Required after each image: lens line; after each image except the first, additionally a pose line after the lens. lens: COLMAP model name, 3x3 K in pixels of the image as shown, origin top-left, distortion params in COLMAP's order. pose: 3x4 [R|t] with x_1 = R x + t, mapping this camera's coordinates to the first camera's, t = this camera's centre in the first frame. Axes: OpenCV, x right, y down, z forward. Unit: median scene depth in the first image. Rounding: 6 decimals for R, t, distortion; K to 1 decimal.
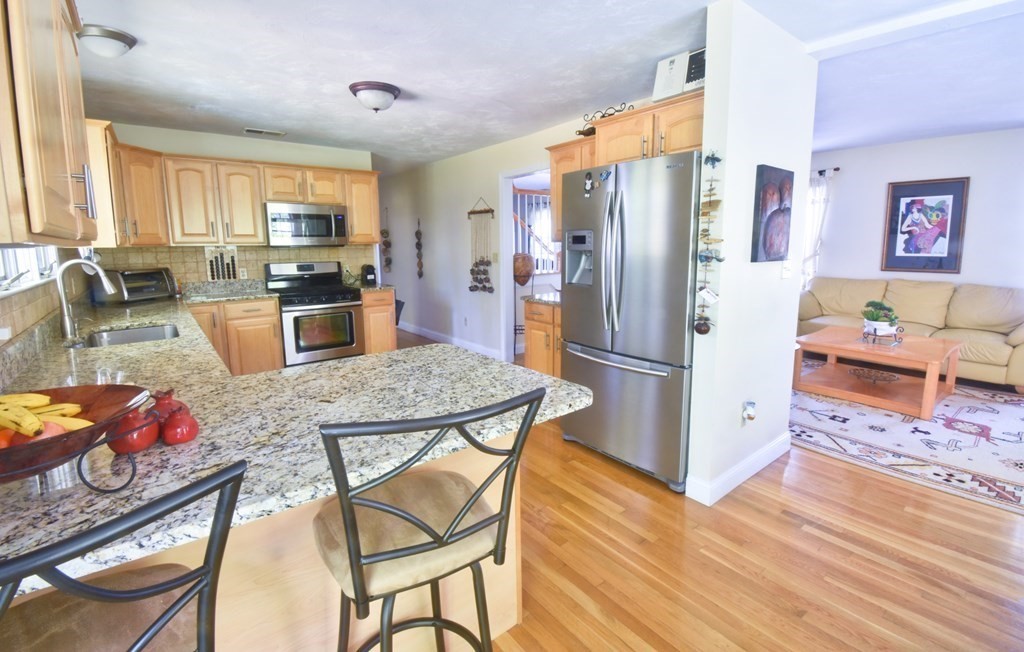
lens RADIAL K [[439.9, 0, 512.0], [0, 439.9, 326.0], [0, 0, 1]] dist [-0.015989, -0.000805]
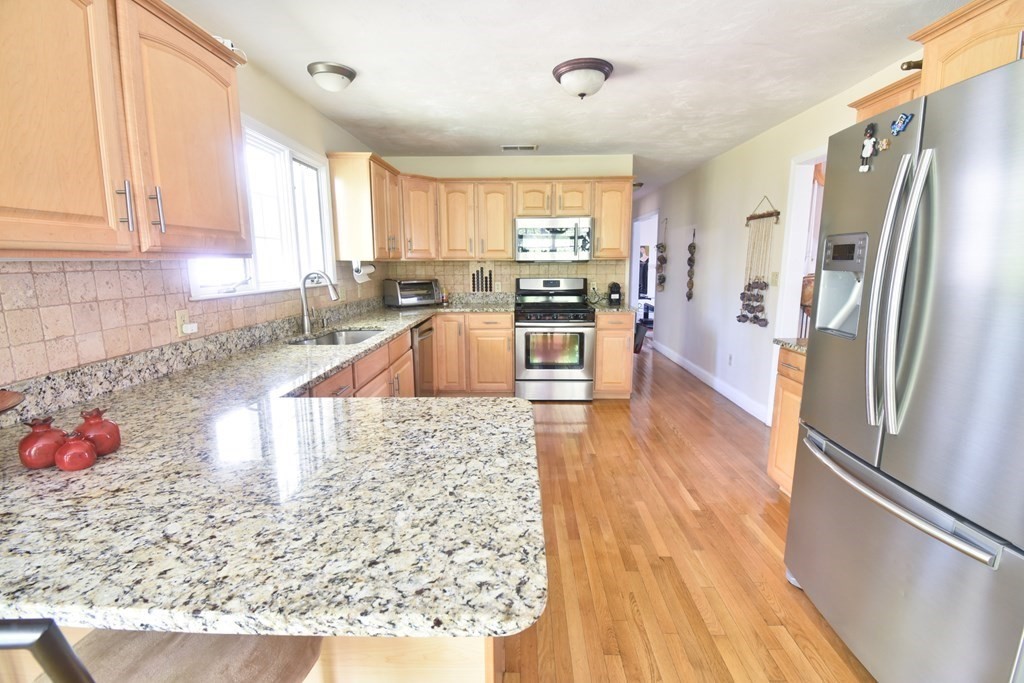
lens RADIAL K [[449.3, 0, 512.6], [0, 449.3, 346.4], [0, 0, 1]] dist [0.026845, -0.034029]
pose [[0.774100, 0.121742, -0.621247, 0.128456], [-0.118554, 0.991851, 0.046645, -0.036674], [0.621863, 0.037543, 0.782226, 0.198944]]
